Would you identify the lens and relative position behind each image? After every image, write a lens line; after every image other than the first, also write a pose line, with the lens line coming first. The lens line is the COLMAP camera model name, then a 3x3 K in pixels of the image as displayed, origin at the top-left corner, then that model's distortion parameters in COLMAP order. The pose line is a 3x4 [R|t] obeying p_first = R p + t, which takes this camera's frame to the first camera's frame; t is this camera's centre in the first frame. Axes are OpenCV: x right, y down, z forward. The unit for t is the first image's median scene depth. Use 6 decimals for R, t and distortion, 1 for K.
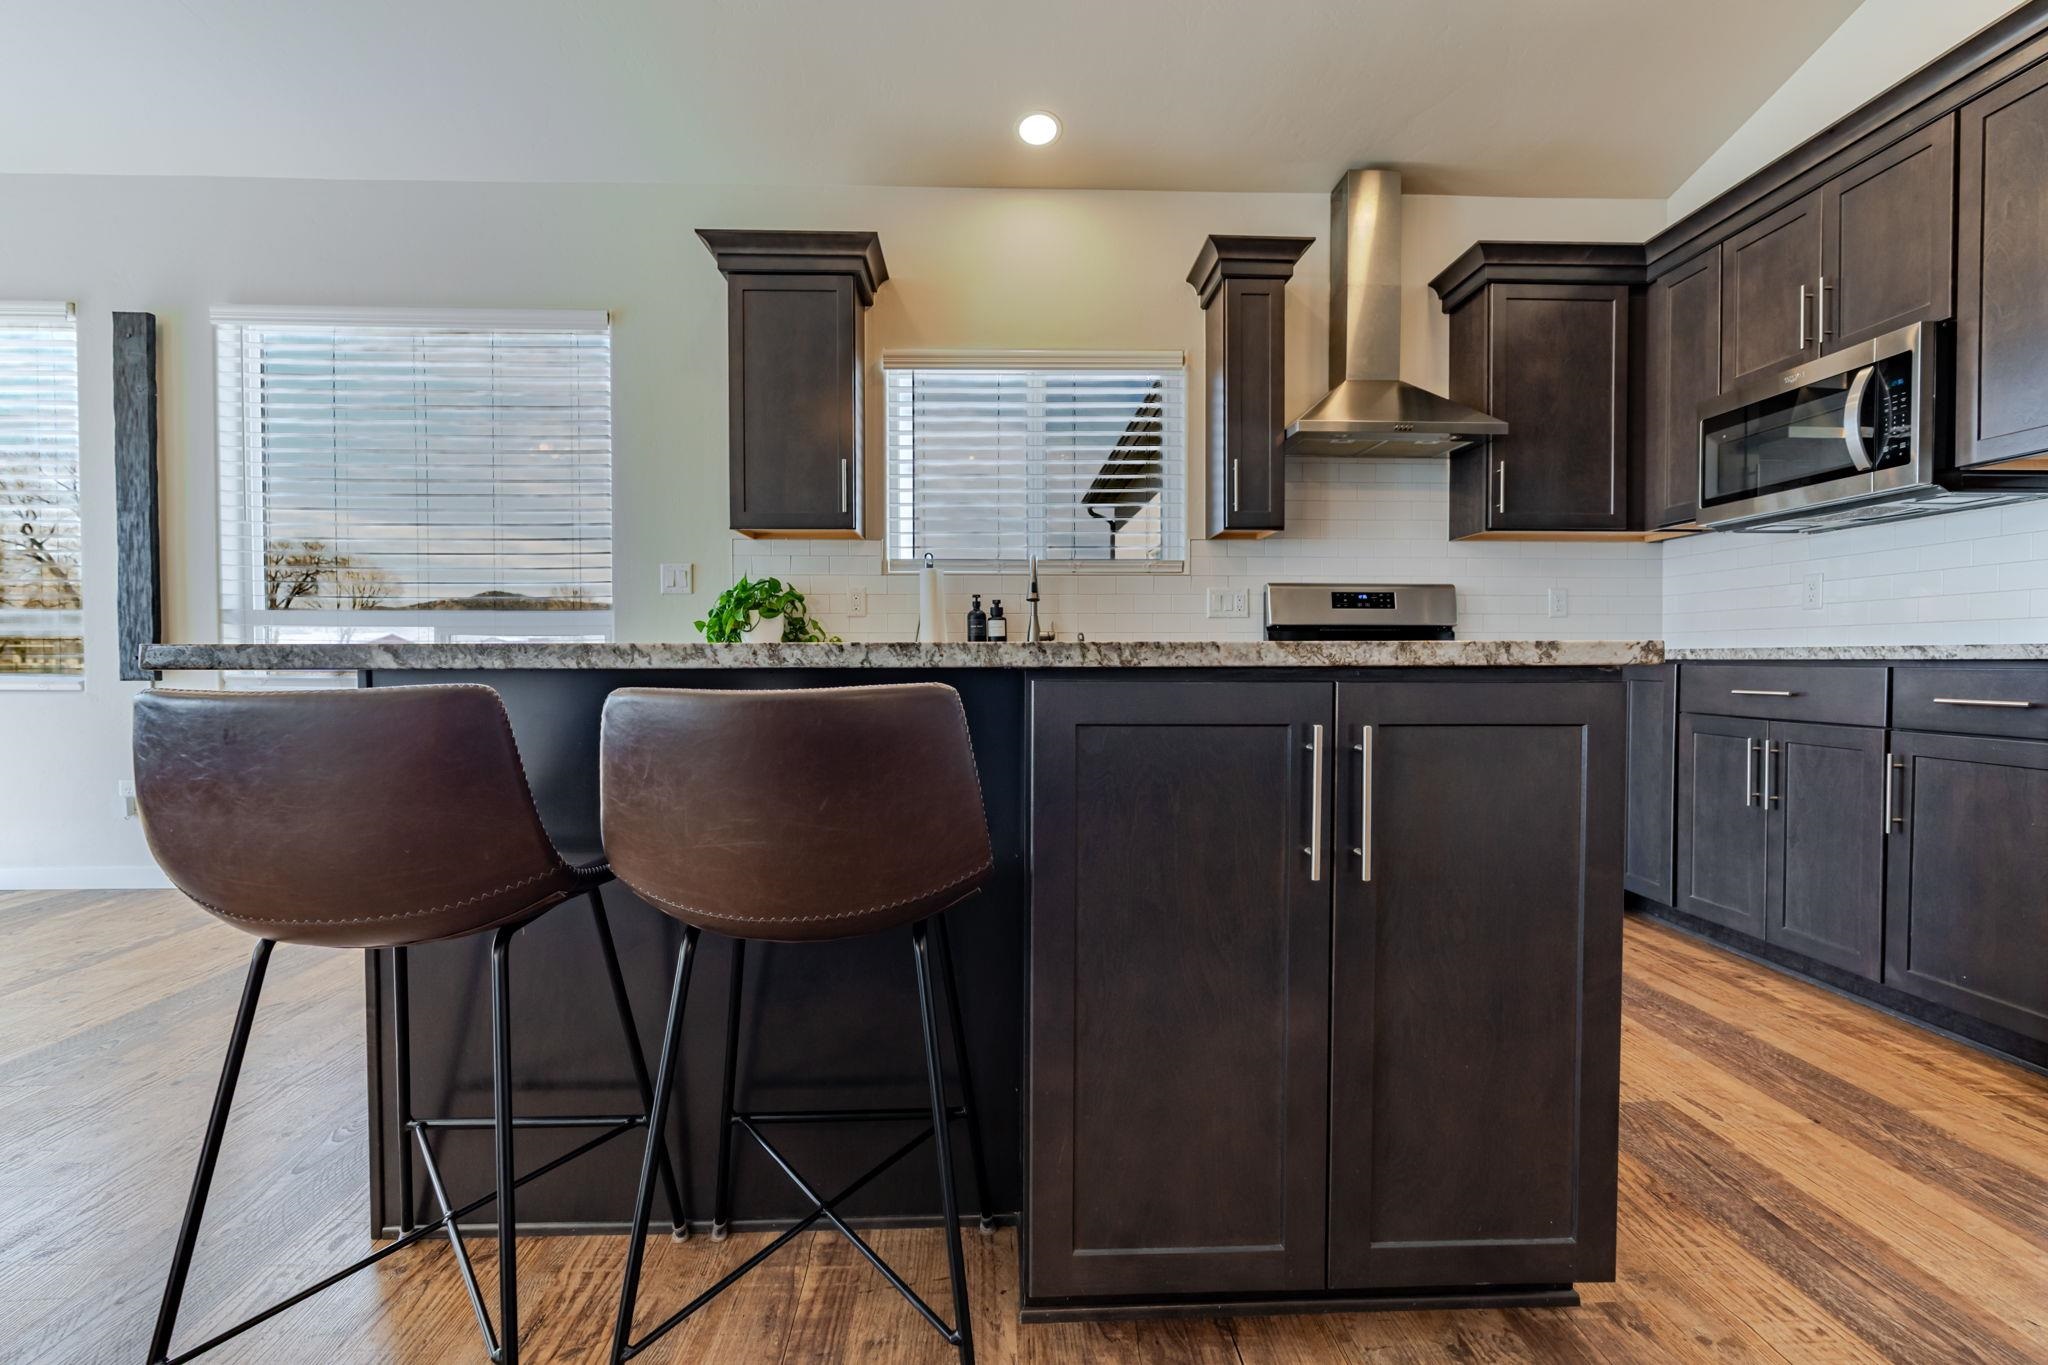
lens RADIAL K [[936.4, 0, 1019.2], [0, 936.4, 681.3], [0, 0, 1]] dist [-0.003738, 0.001622]
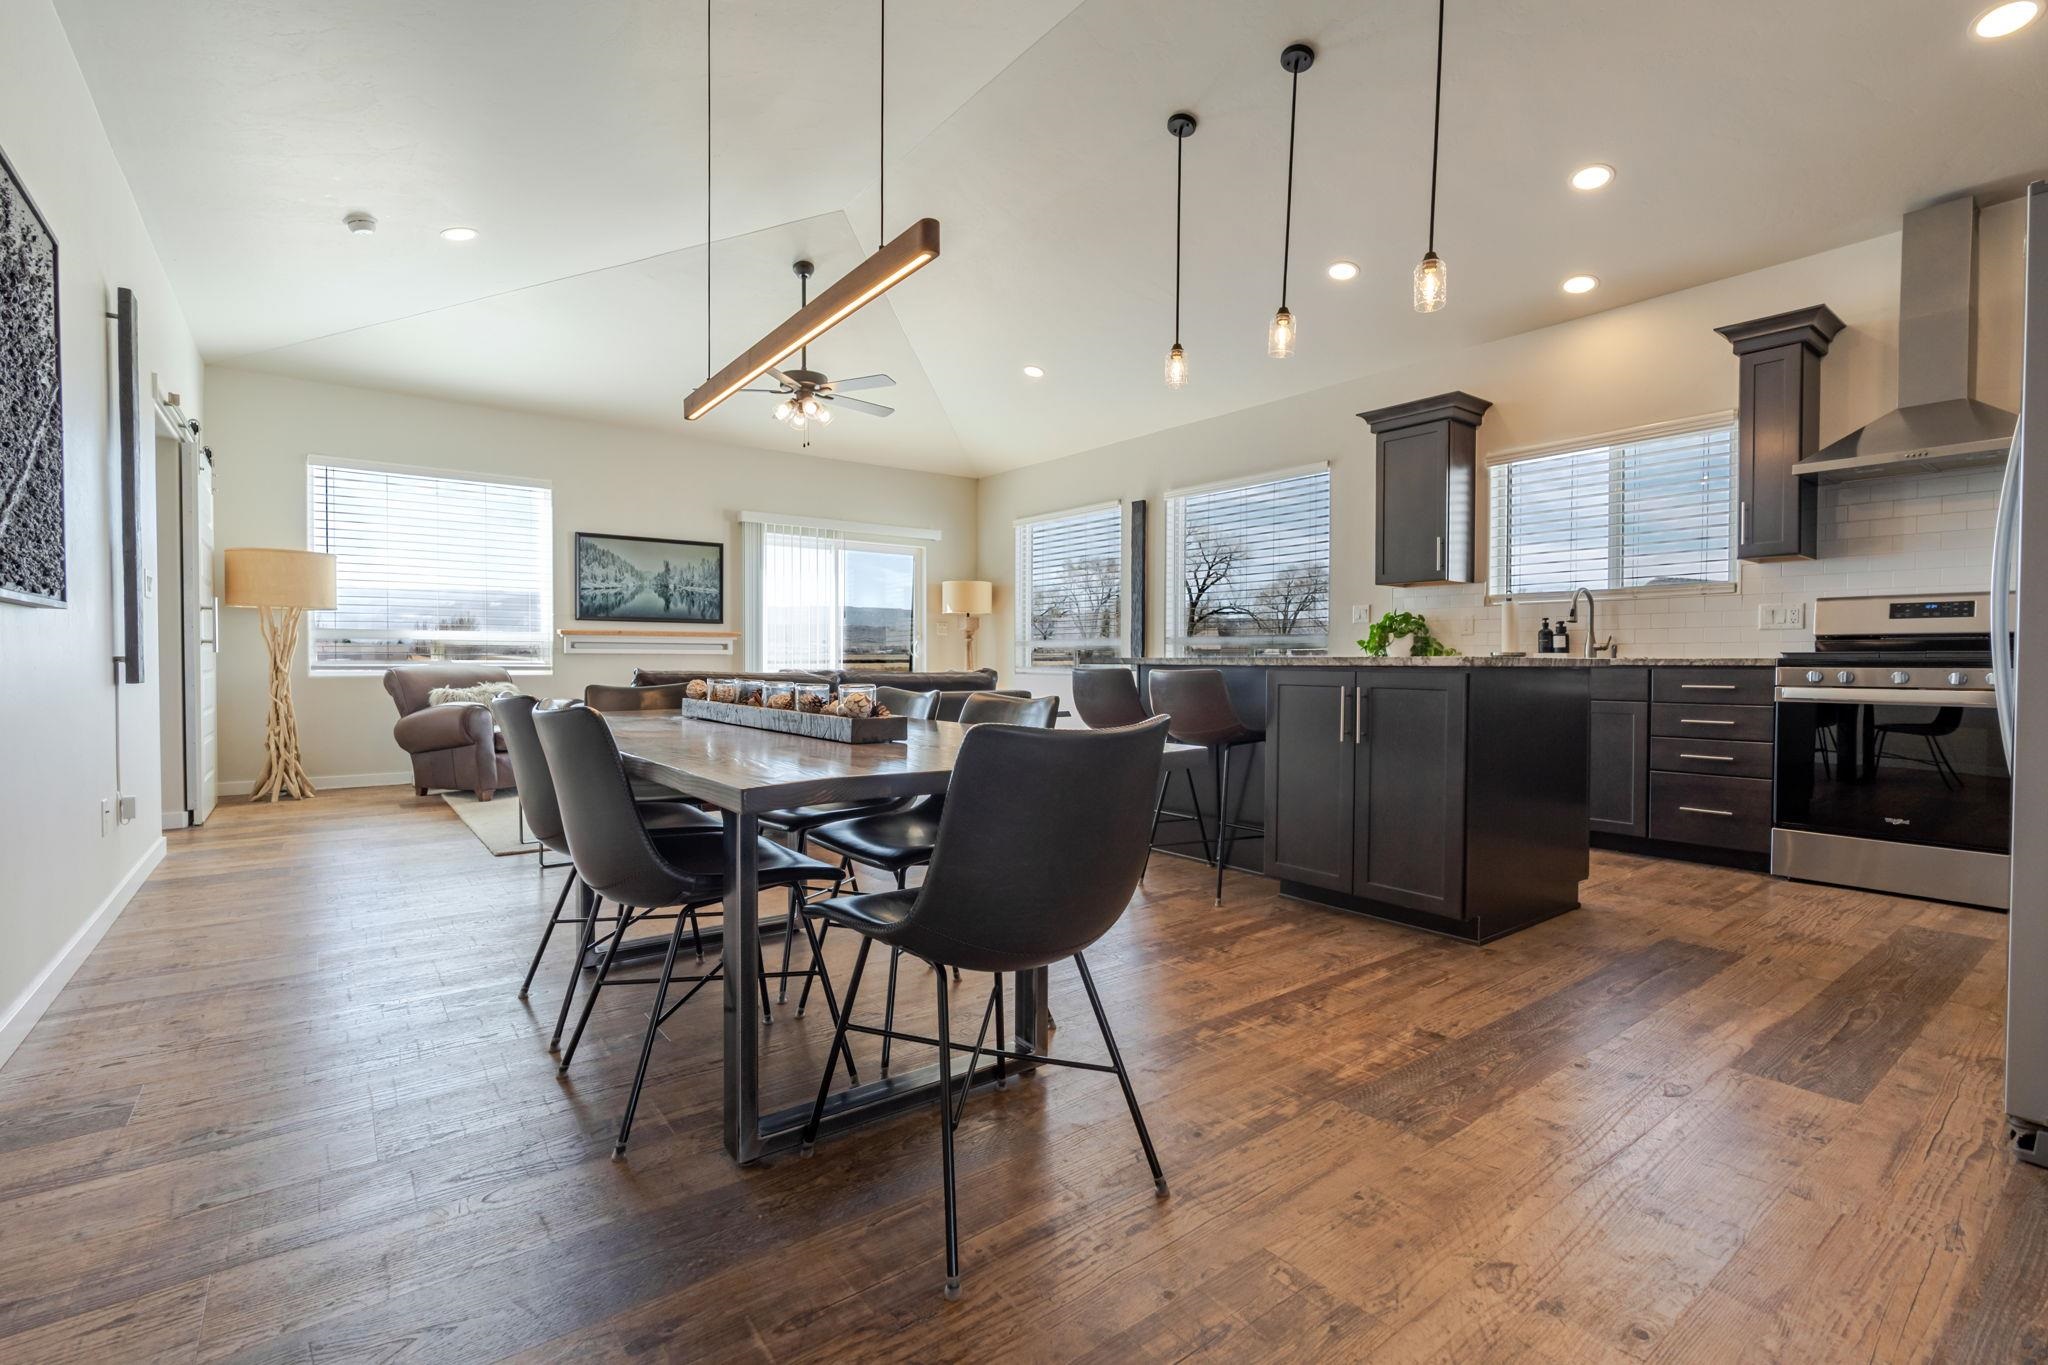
lens RADIAL K [[936.4, 0, 1025.1], [0, 936.4, 680.8], [0, 0, 1]] dist [-0.003738, 0.001622]
pose [[0.580285, 0.020329, -0.814160, 0.655136], [-0.023728, 0.999686, 0.008049, 0.009054], [0.814068, 0.014648, 0.580585, -0.451960]]
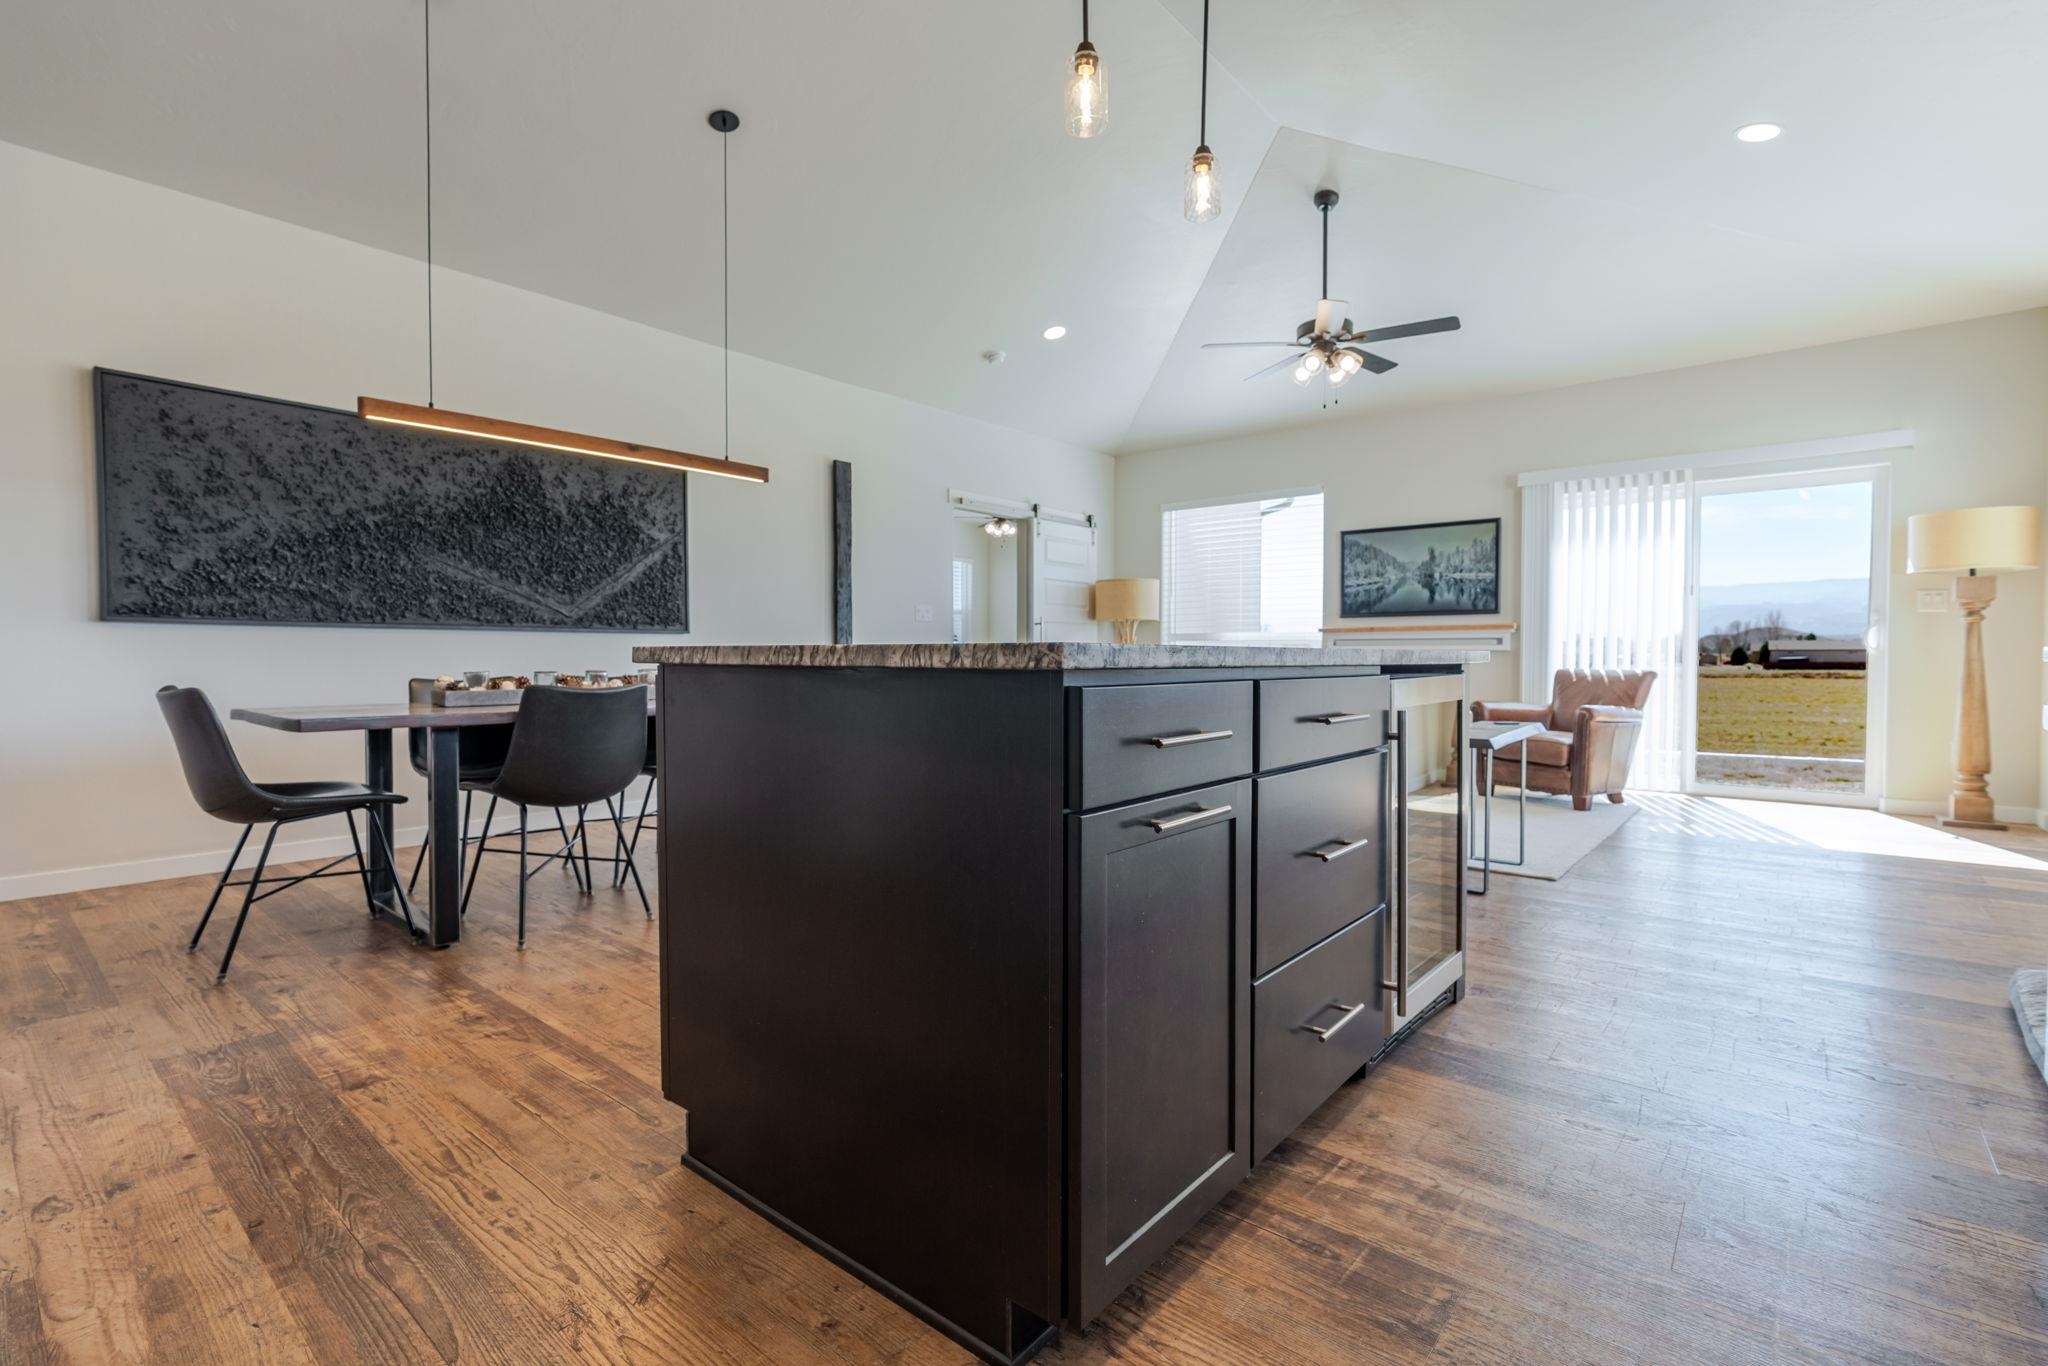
lens RADIAL K [[936.4, 0, 1023.6], [0, 936.4, 675.8], [0, 0, 1]] dist [-0.003738, 0.001622]
pose [[-0.678331, 0.016778, -0.734565, 0.328396], [-0.018733, 0.999019, 0.040117, -0.041238], [0.734517, 0.040973, -0.677352, 1.454813]]
